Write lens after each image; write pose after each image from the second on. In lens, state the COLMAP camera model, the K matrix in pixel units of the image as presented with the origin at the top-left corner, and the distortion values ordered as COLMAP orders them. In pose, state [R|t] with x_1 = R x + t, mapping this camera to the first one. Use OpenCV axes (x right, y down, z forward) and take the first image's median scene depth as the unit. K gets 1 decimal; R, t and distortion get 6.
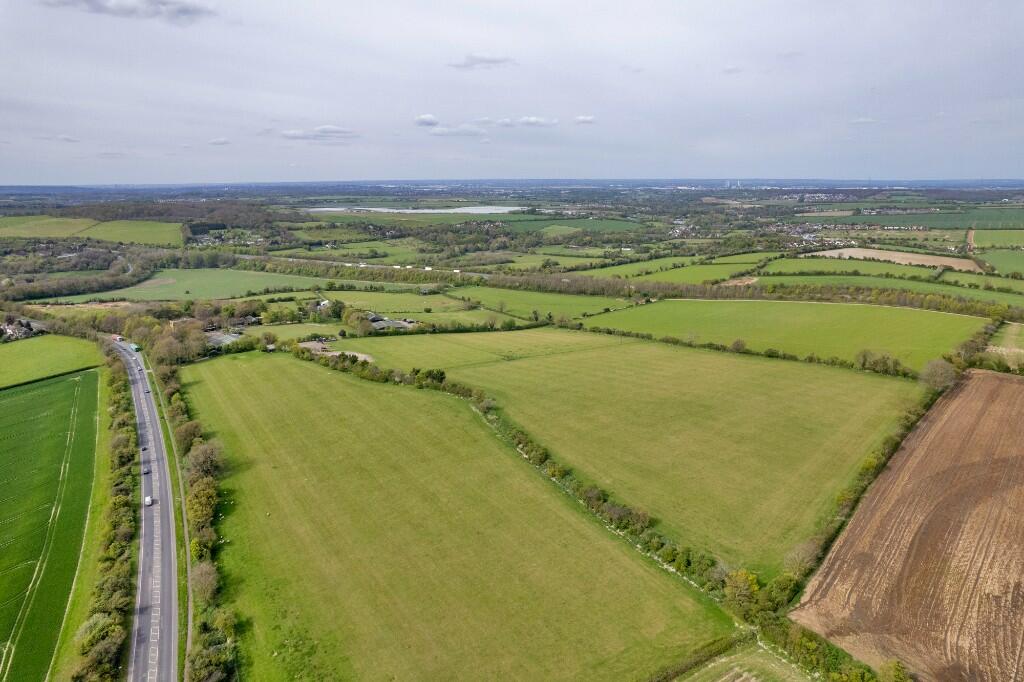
lens RADIAL K [[655.6, 0, 514.7], [0, 655.6, 341.4], [0, 0, 1]] dist [-0.076850, 0.071104]
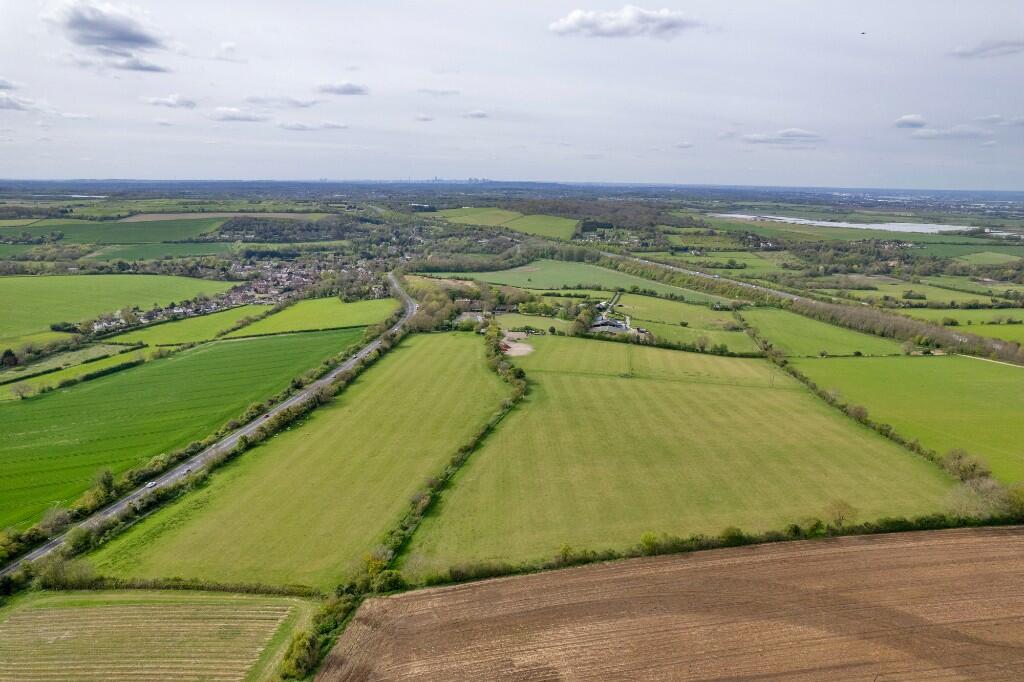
lens RADIAL K [[655.6, 0, 514.7], [0, 655.6, 341.4], [0, 0, 1]] dist [-0.076850, 0.071104]
pose [[0.789576, 0.164639, -0.591154, 0.142585], [-0.167527, 0.984576, 0.050451, -0.015619], [0.590342, 0.059200, 0.804979, 0.021073]]
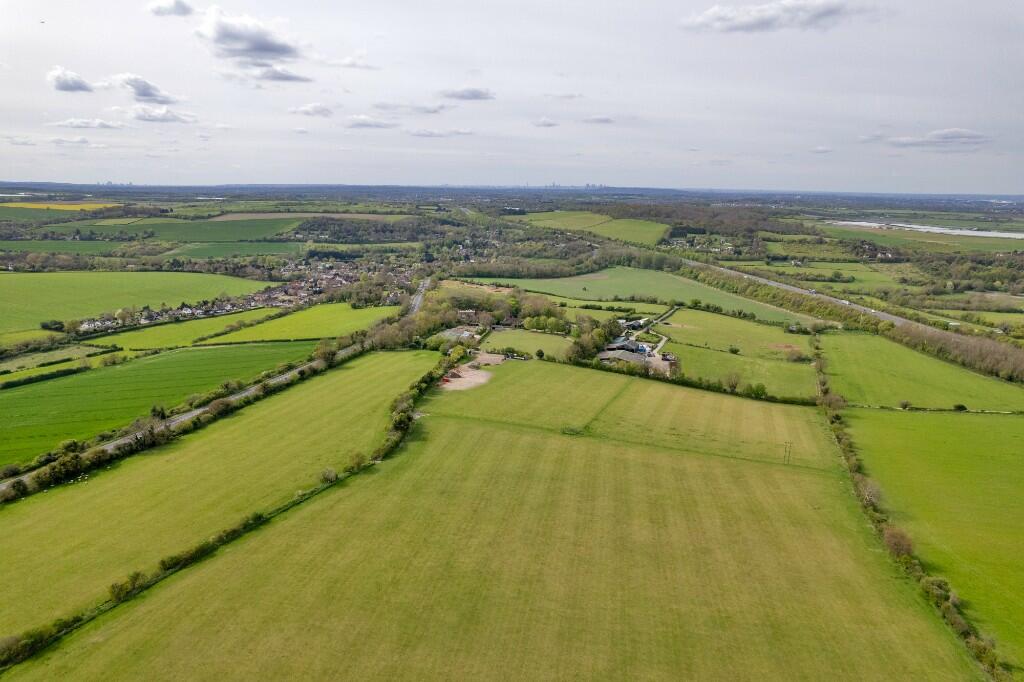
lens RADIAL K [[655.6, 0, 514.7], [0, 655.6, 341.4], [0, 0, 1]] dist [-0.076850, 0.071104]
pose [[0.667576, 0.189465, -0.720032, 0.141801], [-0.198105, 0.977420, 0.073520, -0.035209], [0.717703, 0.093561, 0.690036, 0.142225]]
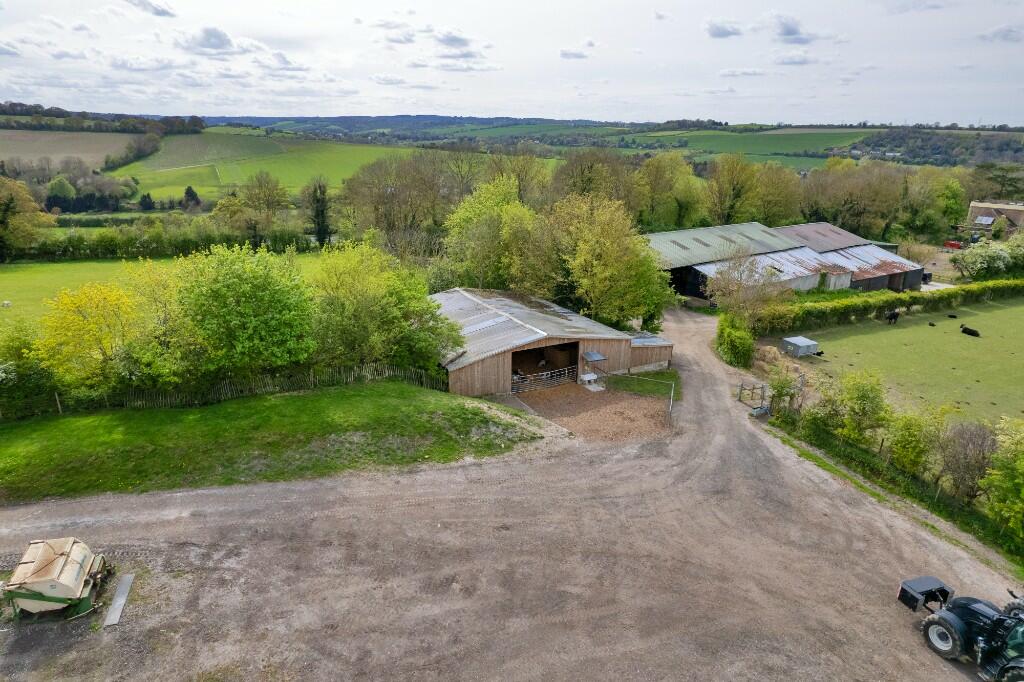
lens RADIAL K [[655.6, 0, 514.7], [0, 655.6, 341.4], [0, 0, 1]] dist [-0.076850, 0.071104]
pose [[-0.150964, 0.315130, -0.936965, -0.097005], [-0.250490, 0.904699, 0.344638, -0.010034], [0.956276, 0.286729, -0.057640, 0.371513]]
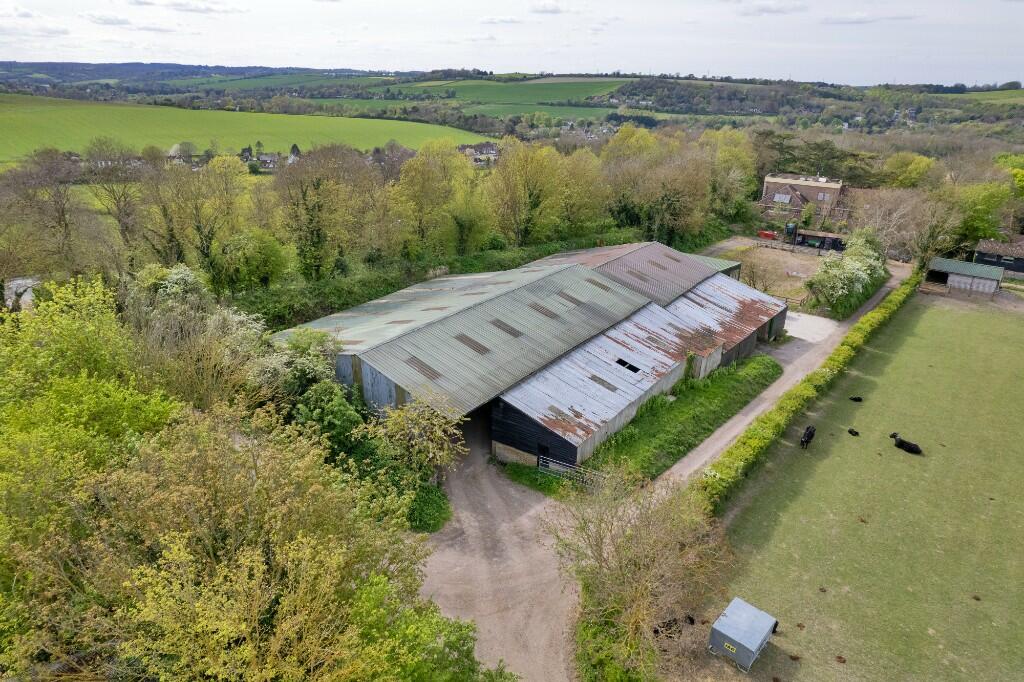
lens RADIAL K [[655.6, 0, 514.7], [0, 655.6, 341.4], [0, 0, 1]] dist [-0.076850, 0.071104]
pose [[0.183245, 0.378703, -0.907196, -0.127858], [-0.255482, 0.909459, 0.328043, -0.013537], [0.949289, 0.171660, 0.263405, 0.373060]]
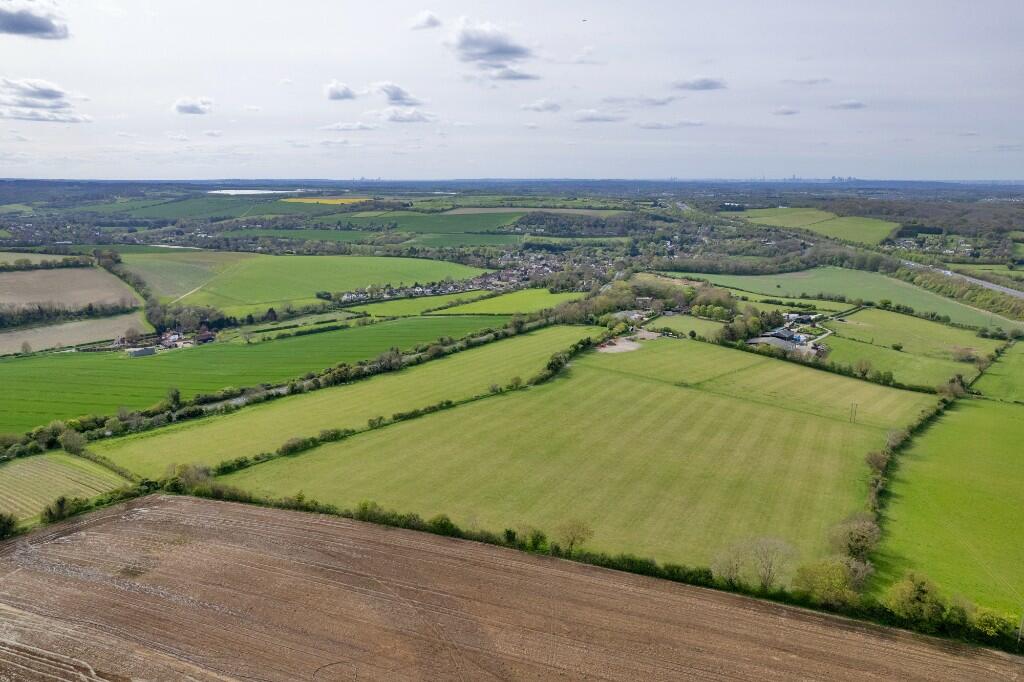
lens RADIAL K [[672.0, 0, 512.0], [0, 672.0, 341.0], [0, 0, 1]] dist [-0.055347, 0.027556]
pose [[0.385282, 0.226669, -0.894527, 0.232063], [-0.225696, 0.963069, 0.146828, -0.037311], [0.894773, 0.145321, 0.422212, 0.118047]]
